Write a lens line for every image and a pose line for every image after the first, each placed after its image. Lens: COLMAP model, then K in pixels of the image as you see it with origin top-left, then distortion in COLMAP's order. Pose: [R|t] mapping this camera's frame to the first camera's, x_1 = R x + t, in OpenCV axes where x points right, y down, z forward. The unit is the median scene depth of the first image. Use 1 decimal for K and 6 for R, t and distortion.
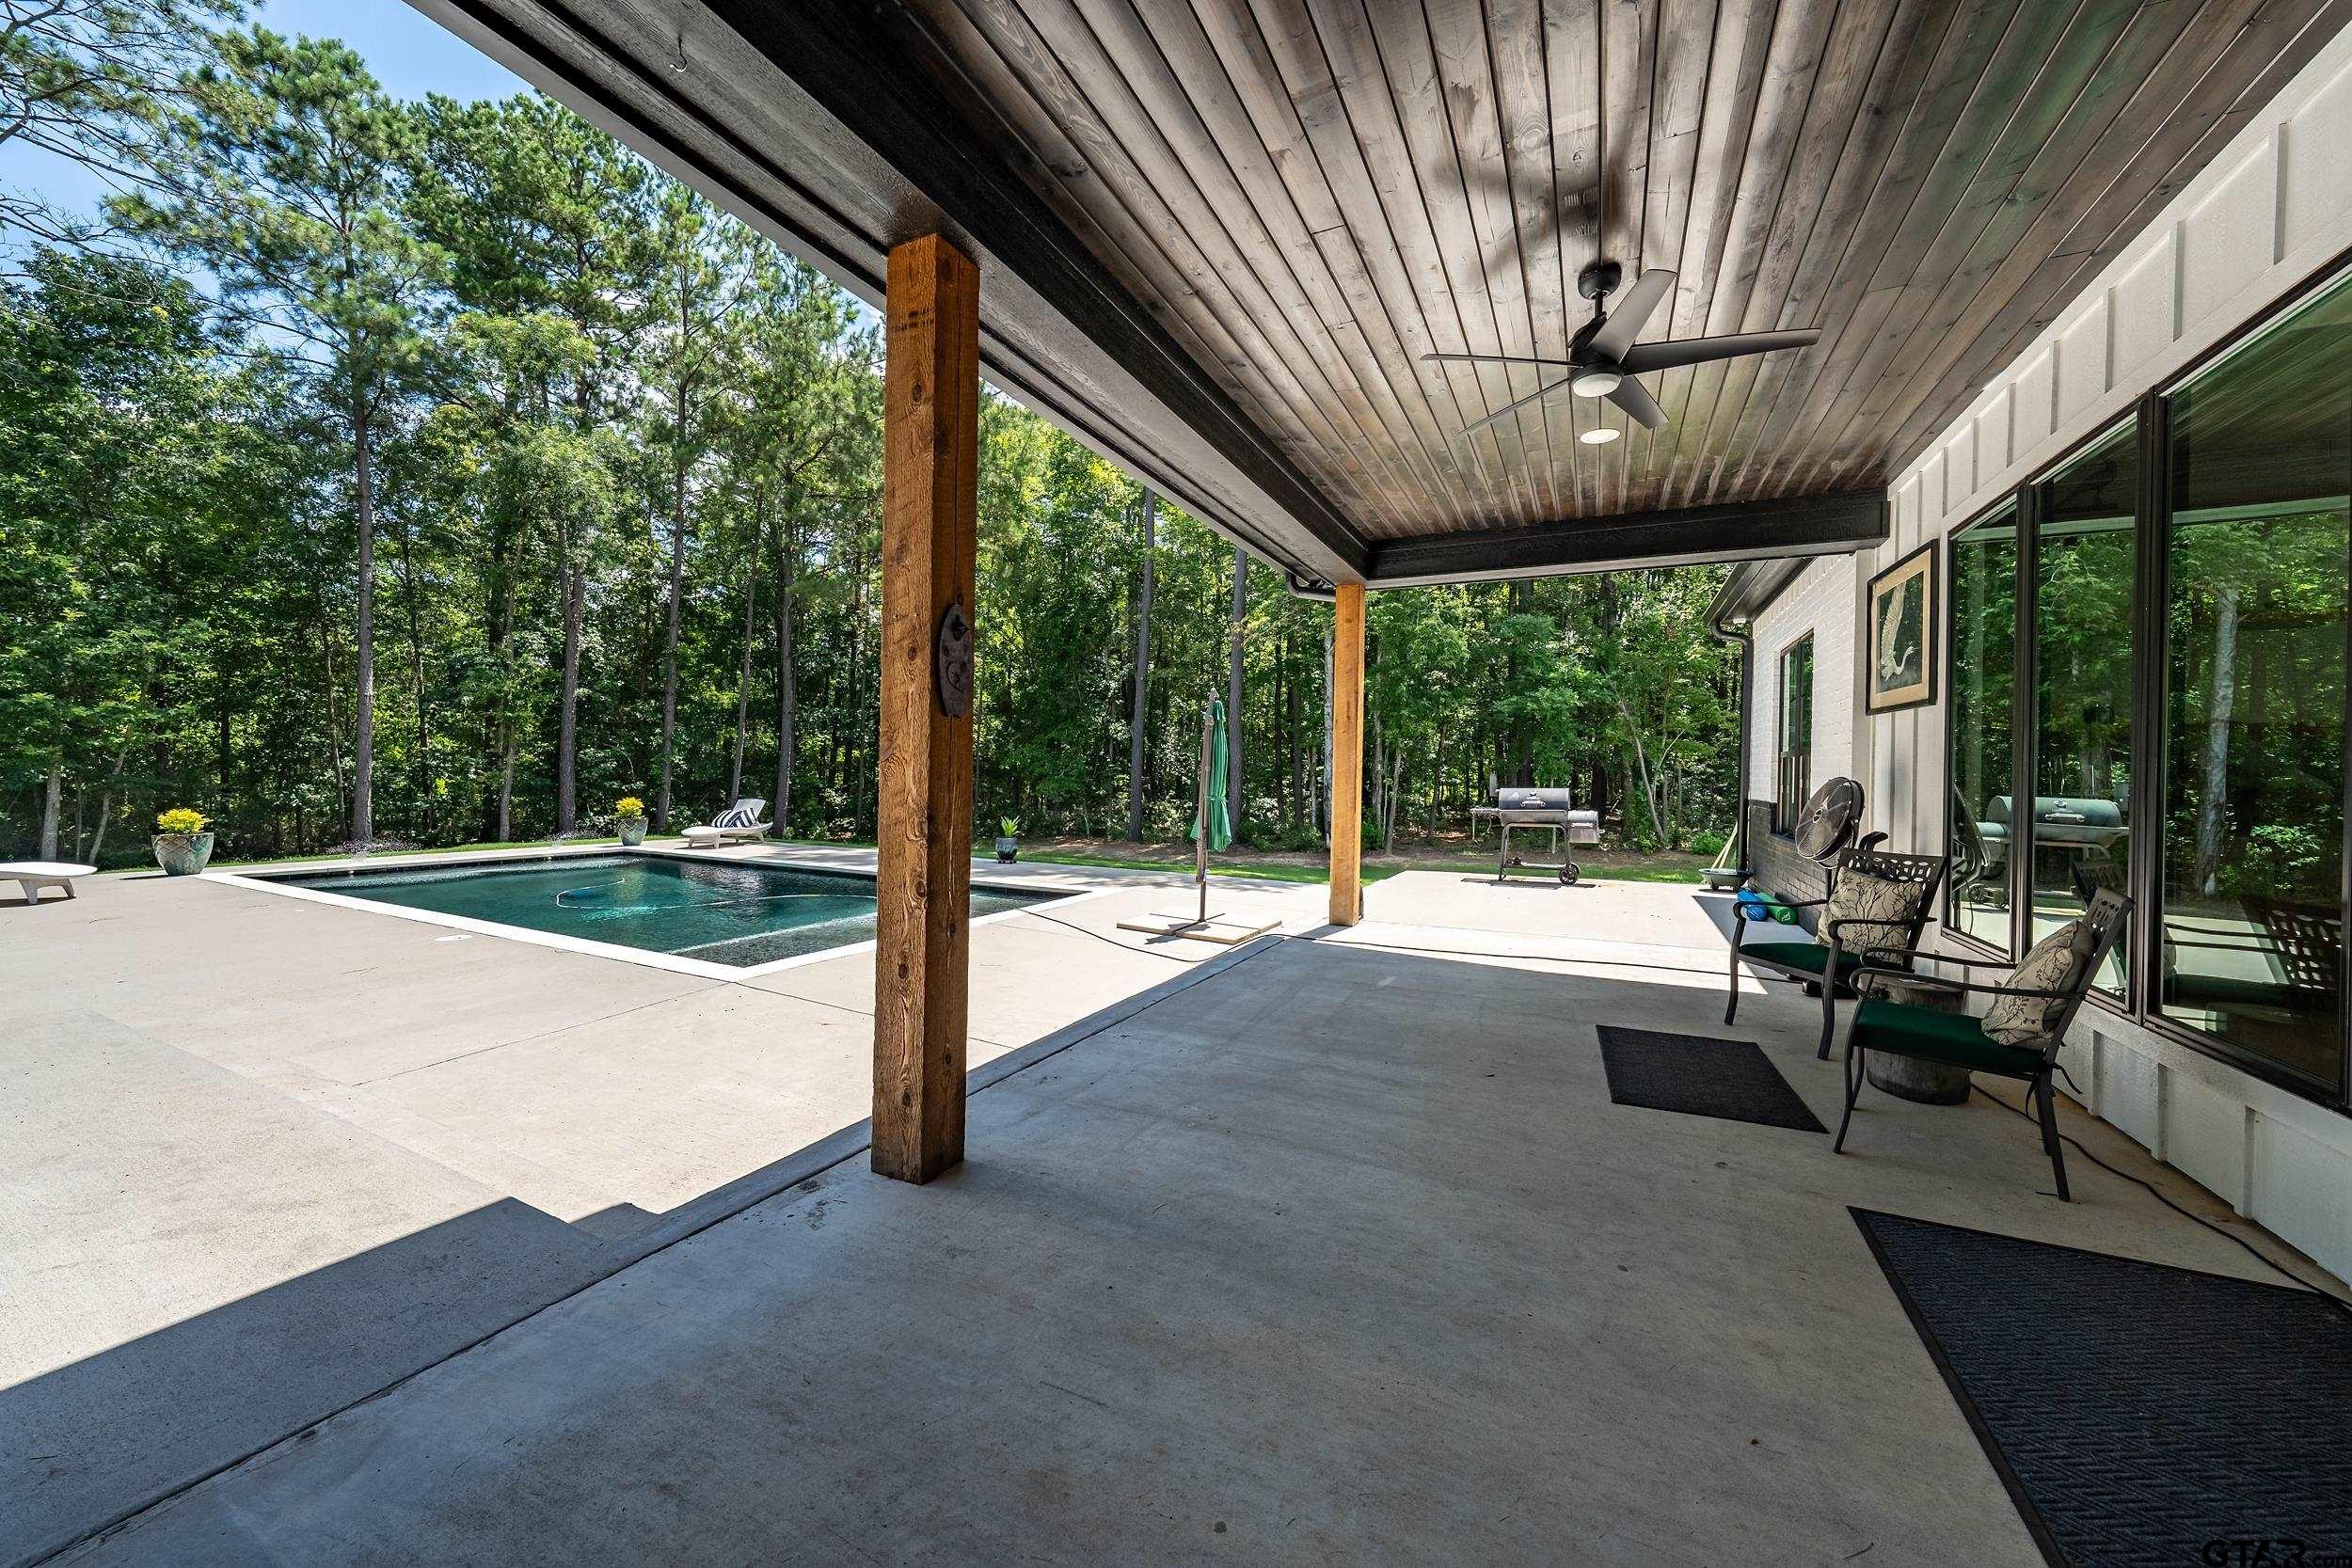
lens RADIAL K [[858.3, 0, 1176.0], [0, 858.3, 784.0], [0, 0, 1]] dist [0.000403, -0.000206]
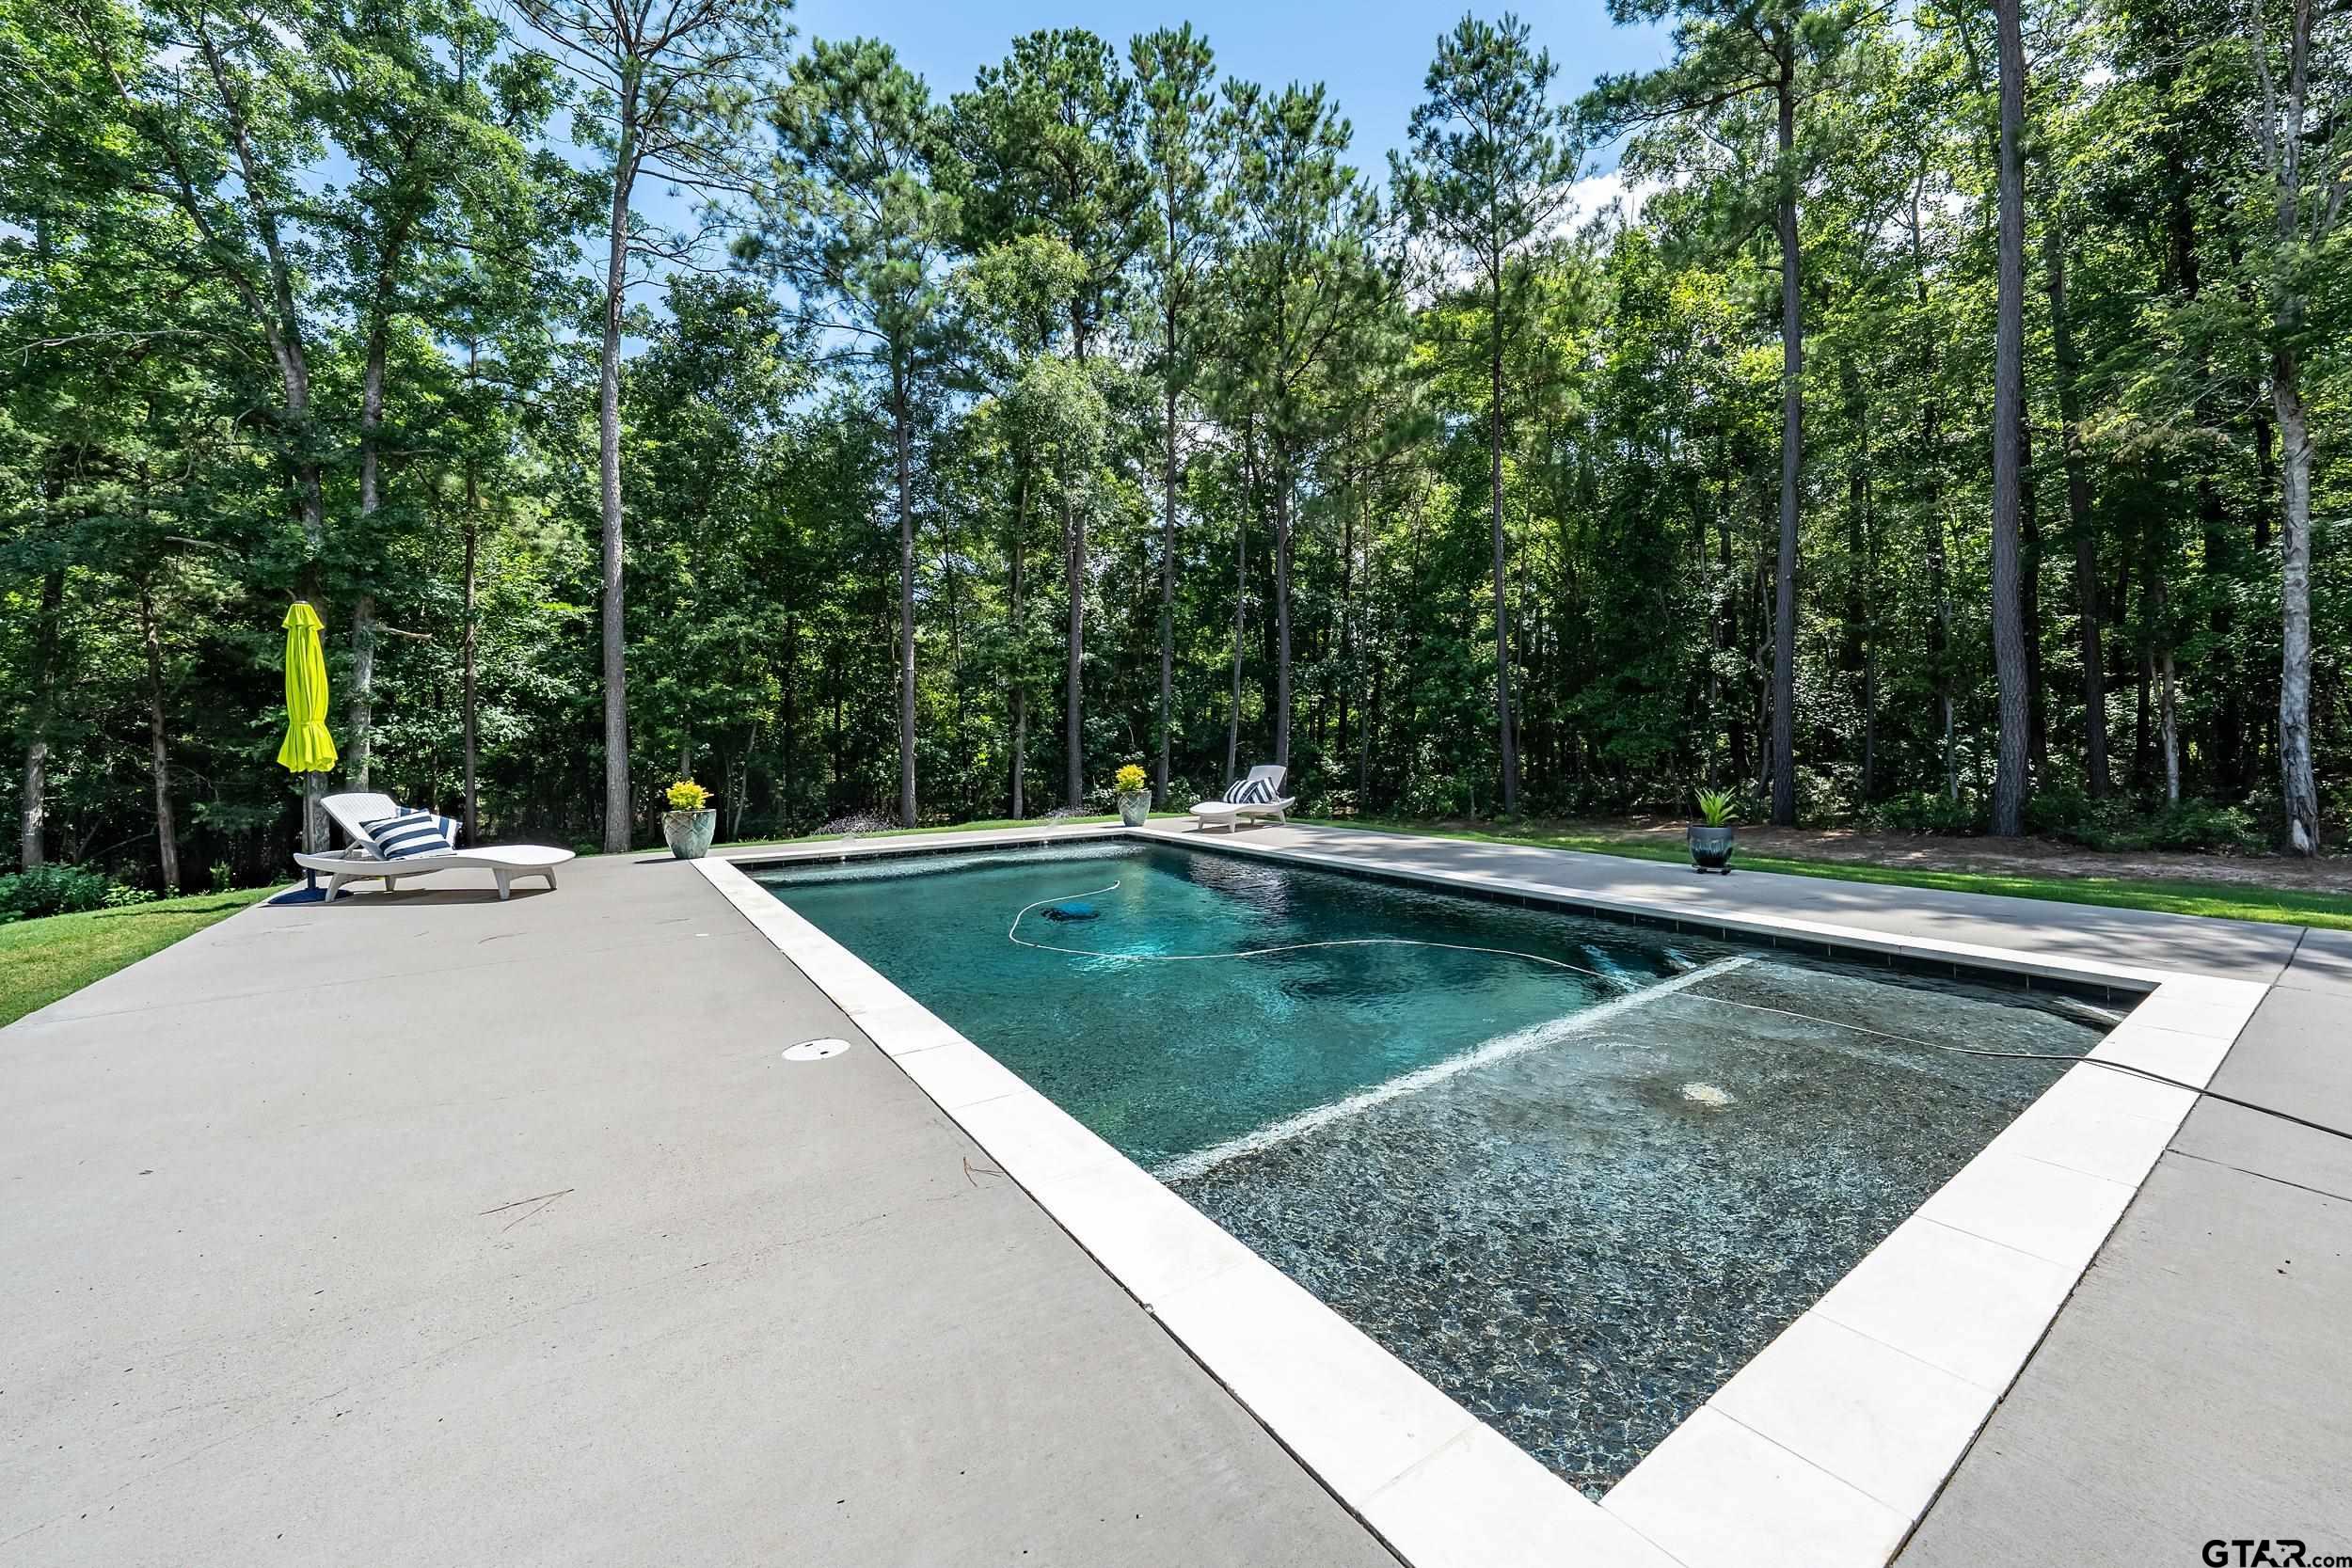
lens RADIAL K [[858.3, 0, 1176.0], [0, 858.3, 784.0], [0, 0, 1]] dist [0.000403, -0.000206]
pose [[0.870110, -0.005895, -0.492822, -0.155121], [0.021457, 0.999434, 0.025927, 0.009989], [0.492390, -0.033134, 0.869744, 0.245000]]
